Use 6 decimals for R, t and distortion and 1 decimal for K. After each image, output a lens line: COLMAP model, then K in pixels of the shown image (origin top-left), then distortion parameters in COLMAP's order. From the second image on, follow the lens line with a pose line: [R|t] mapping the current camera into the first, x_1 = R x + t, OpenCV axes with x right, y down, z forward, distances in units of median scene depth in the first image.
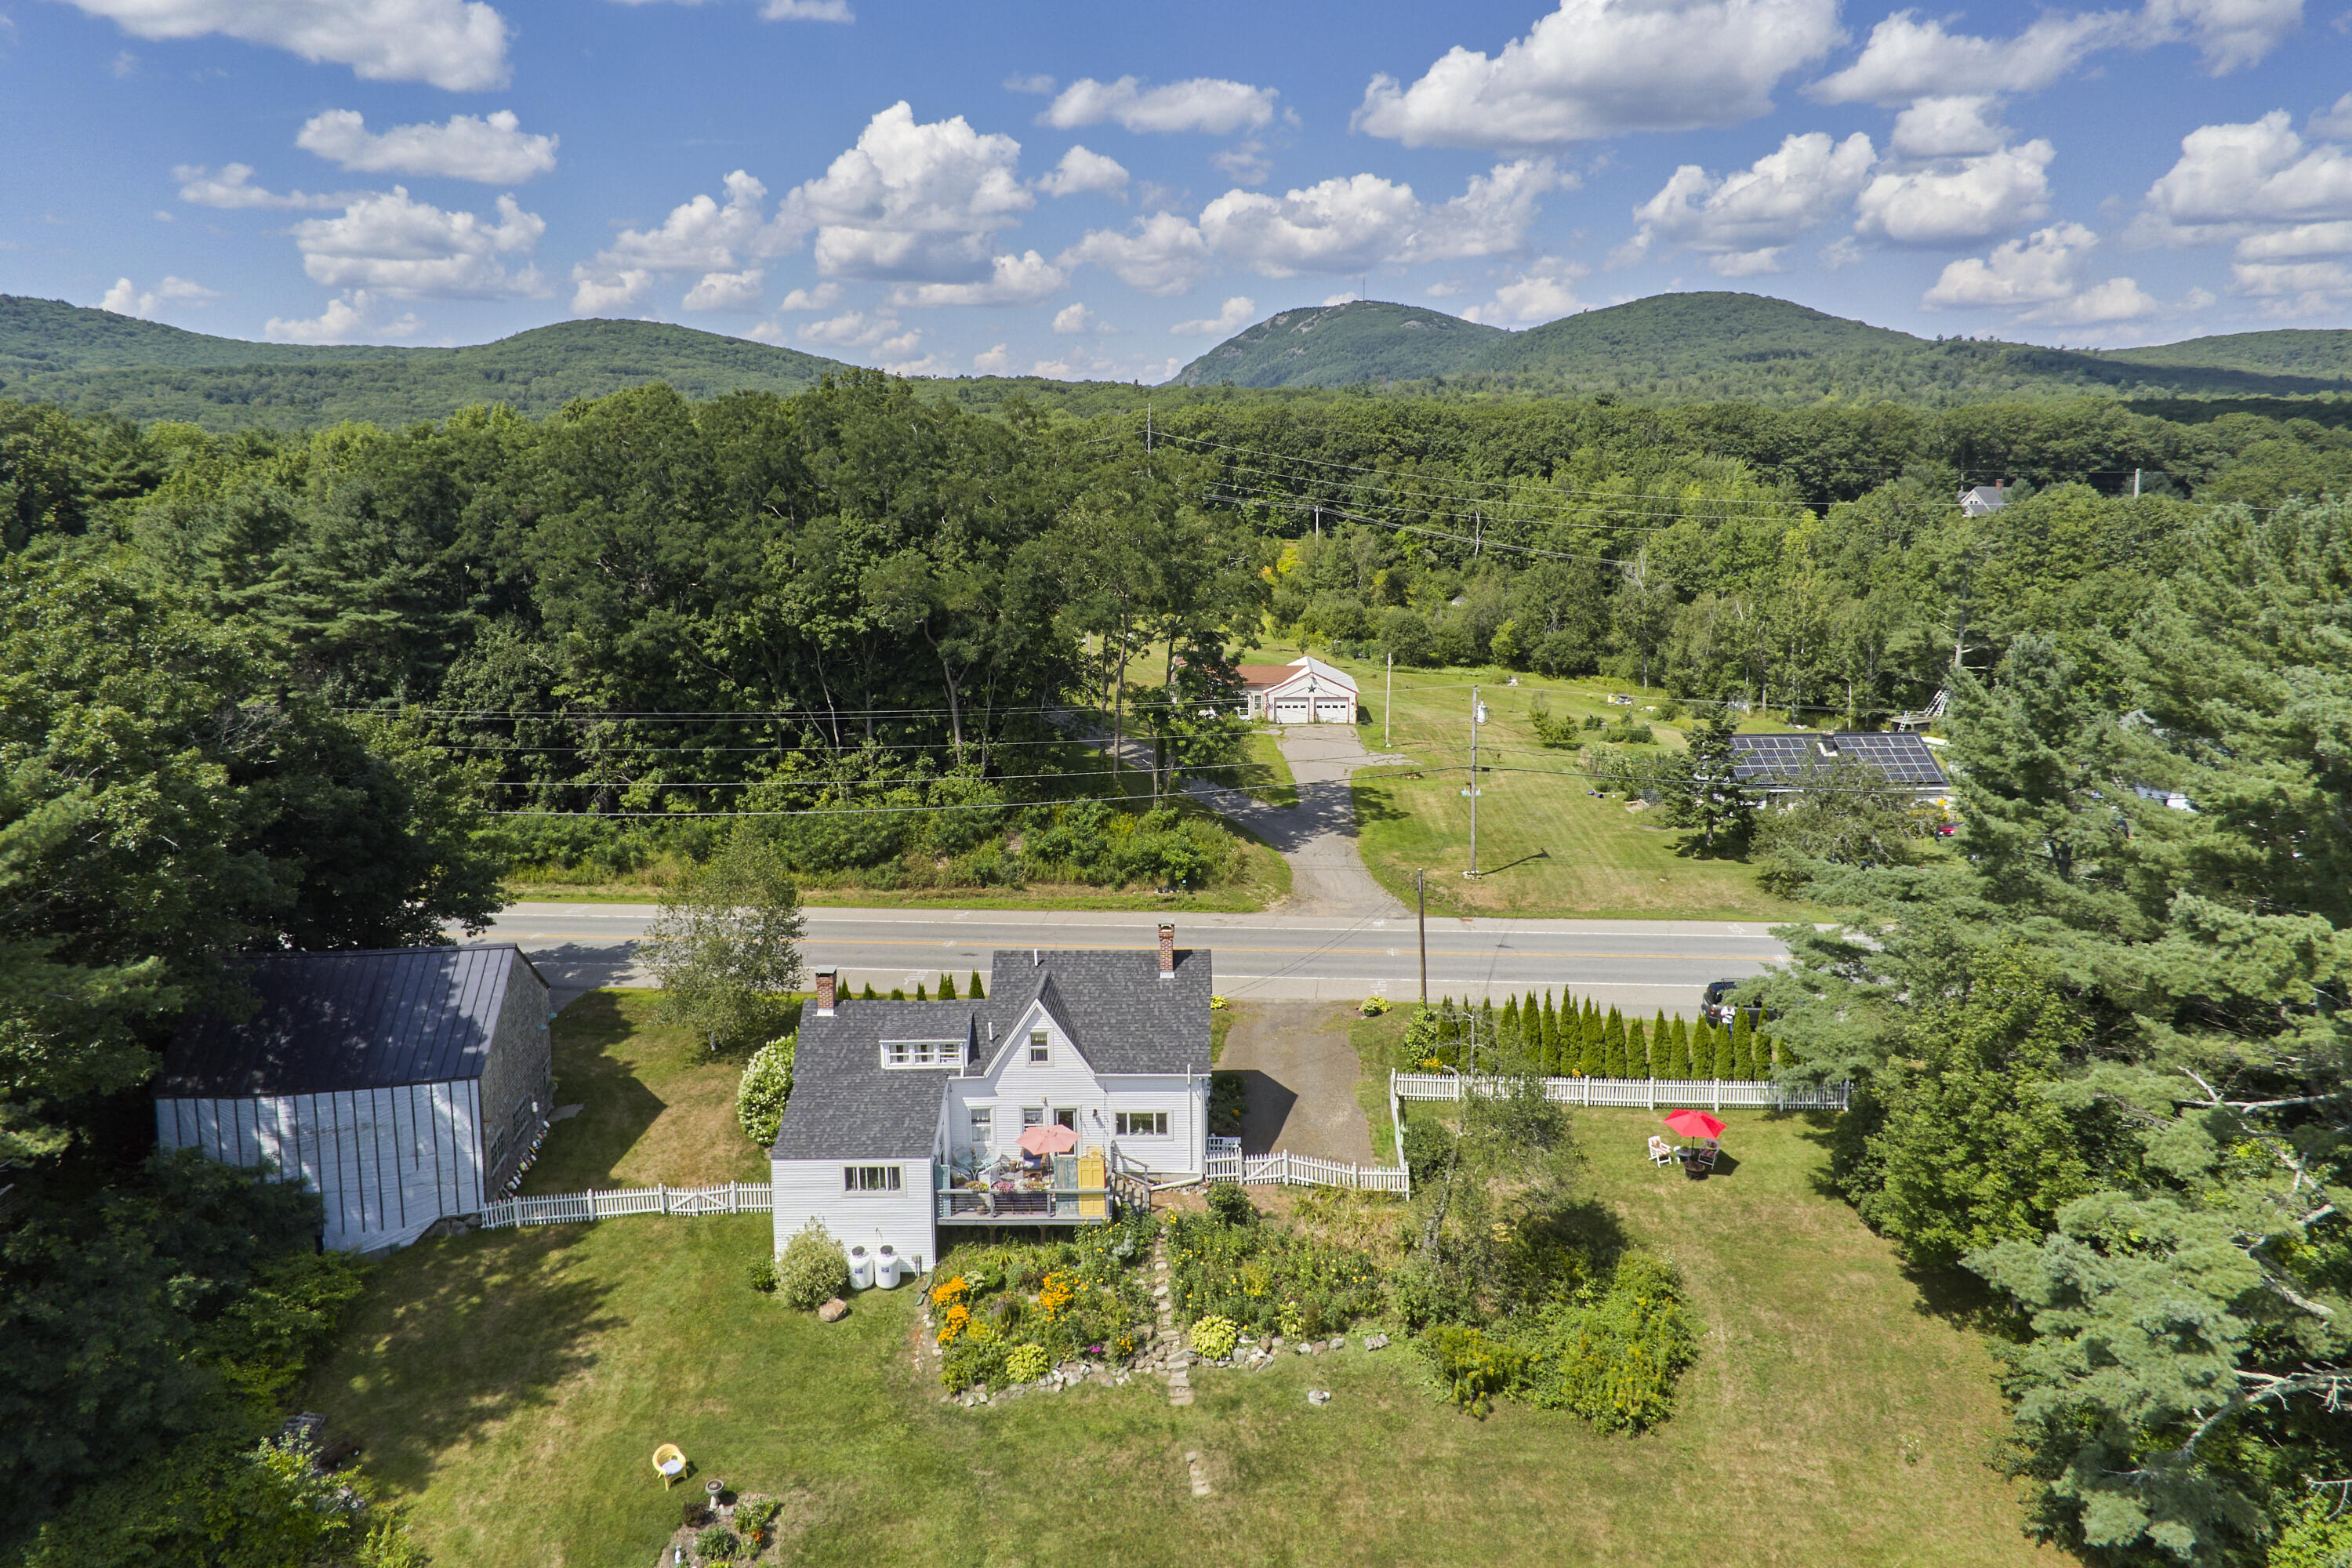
lens RADIAL K [[1581.1, 0, 1176.0], [0, 1581.1, 784.0], [0, 0, 1]] dist [-0.011514, 0.003903]
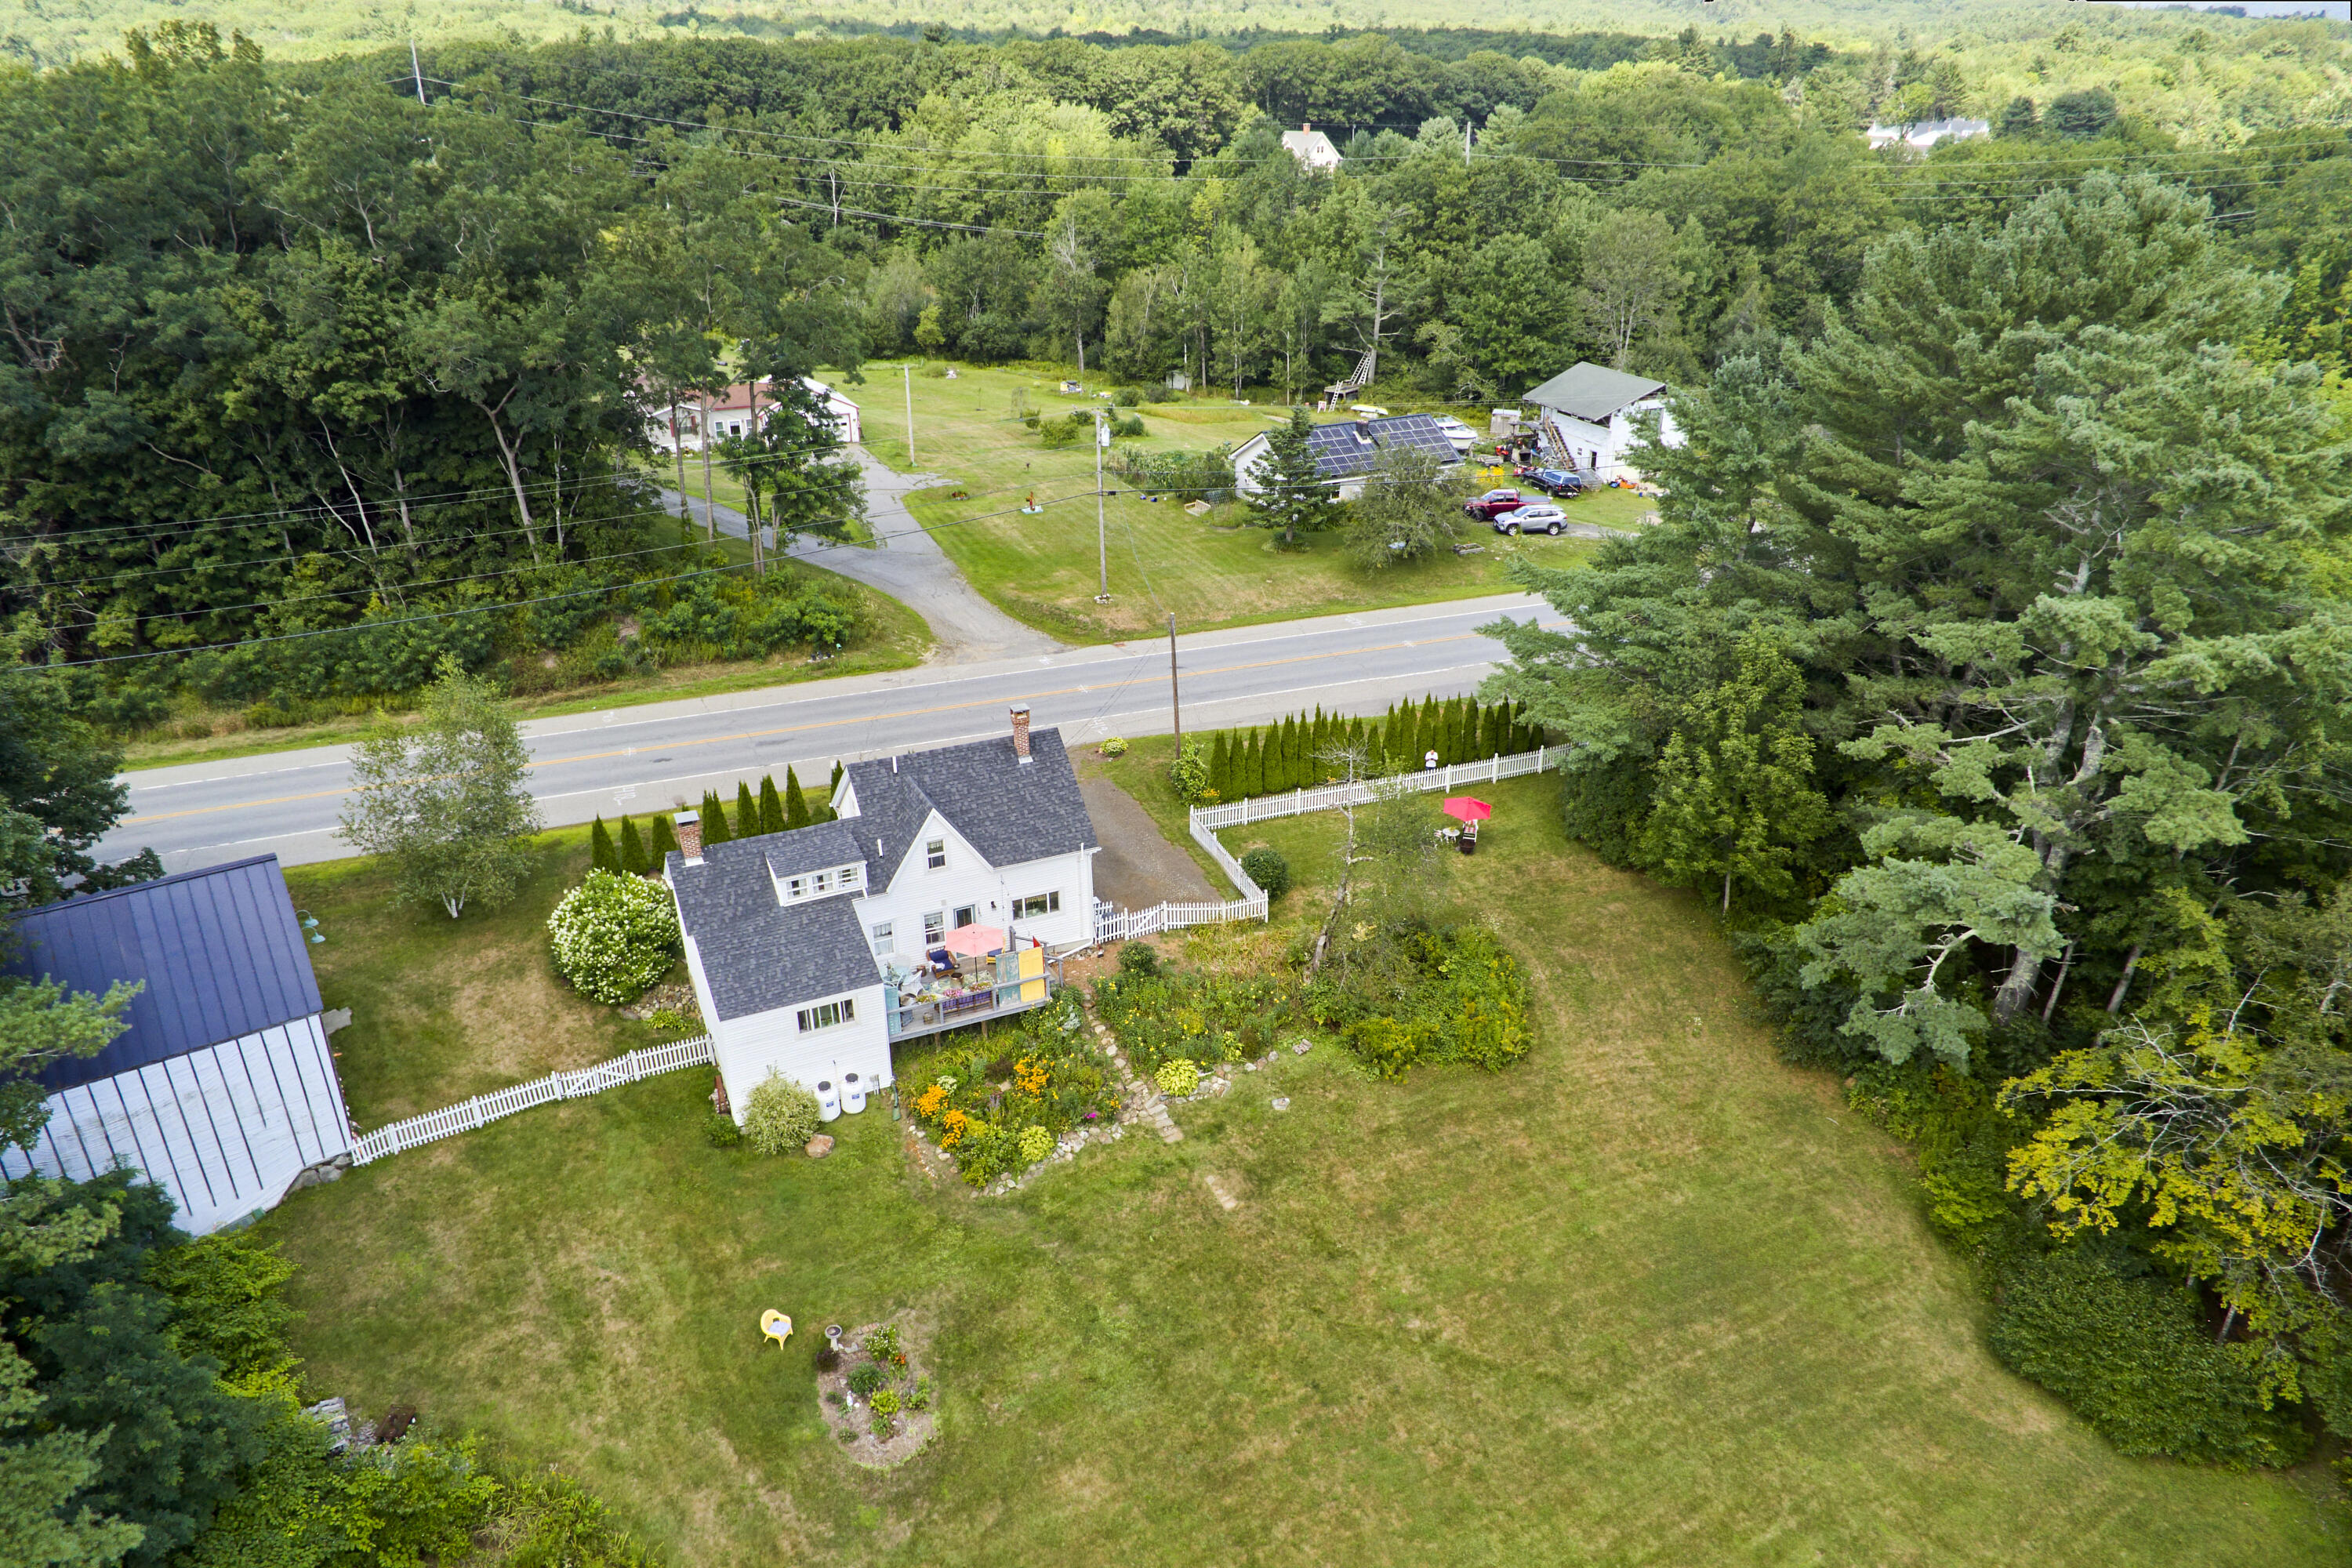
lens RADIAL K [[1541.5, 0, 1176.8], [0, 1541.5, 958.5], [0, 0, 1]] dist [-0.015618, 0.003259]
pose [[0.899441, -0.218530, 0.378484, -0.199574], [0.090634, 0.940454, 0.327614, -0.046467], [-0.427540, -0.260366, 0.865690, 0.042464]]
